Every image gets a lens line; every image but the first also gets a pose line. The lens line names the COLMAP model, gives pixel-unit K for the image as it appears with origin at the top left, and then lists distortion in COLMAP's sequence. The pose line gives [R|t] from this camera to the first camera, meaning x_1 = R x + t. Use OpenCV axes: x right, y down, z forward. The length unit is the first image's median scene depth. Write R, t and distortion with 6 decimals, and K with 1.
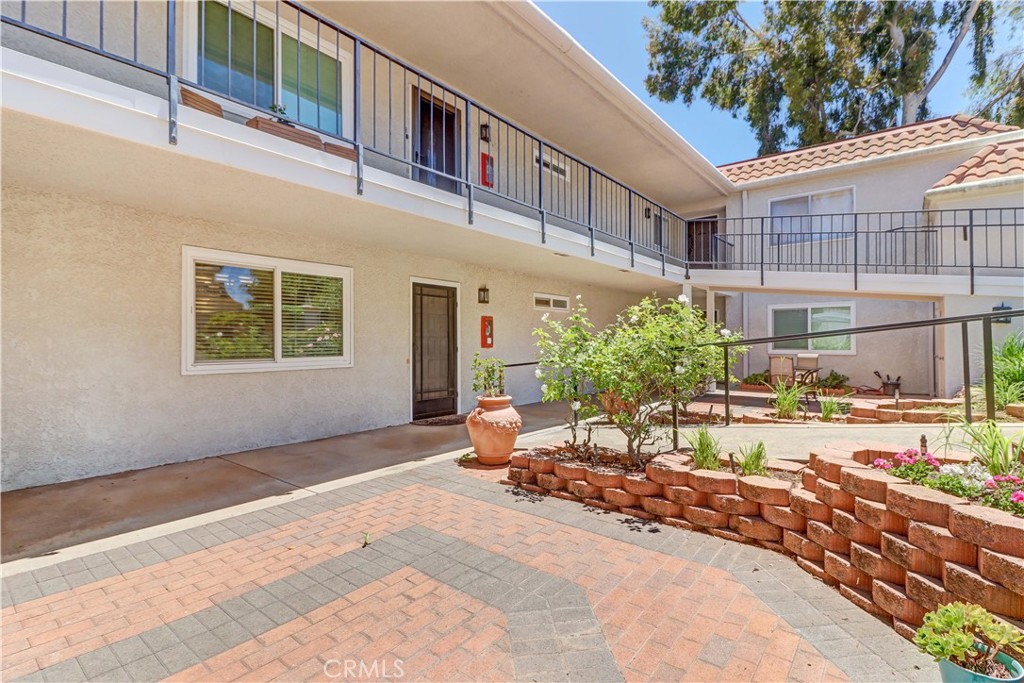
lens RADIAL K [[479.7, 0, 512.5], [0, 479.7, 346.7], [0, 0, 1]] dist [0.011167, -0.005263]
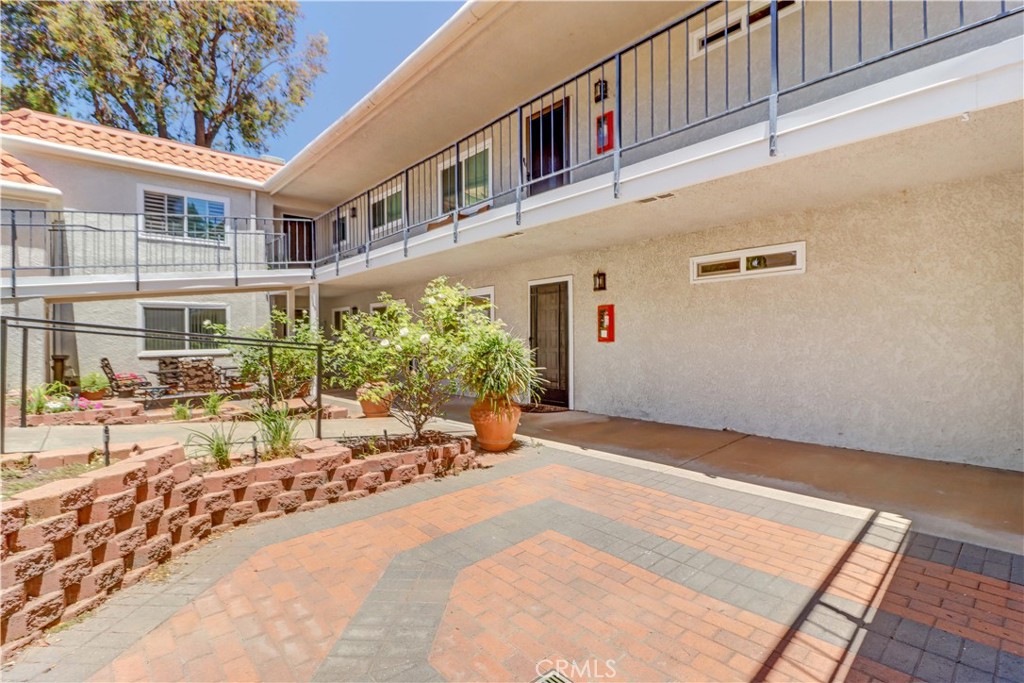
lens RADIAL K [[479.7, 0, 534.7], [0, 479.7, 342.1], [0, 0, 1]] dist [0.011167, -0.005263]
pose [[-0.134050, 0.018451, -0.990803, 0.855130], [0.006566, 0.999821, 0.017730, -0.013859], [0.990953, -0.004129, -0.134147, 1.043765]]
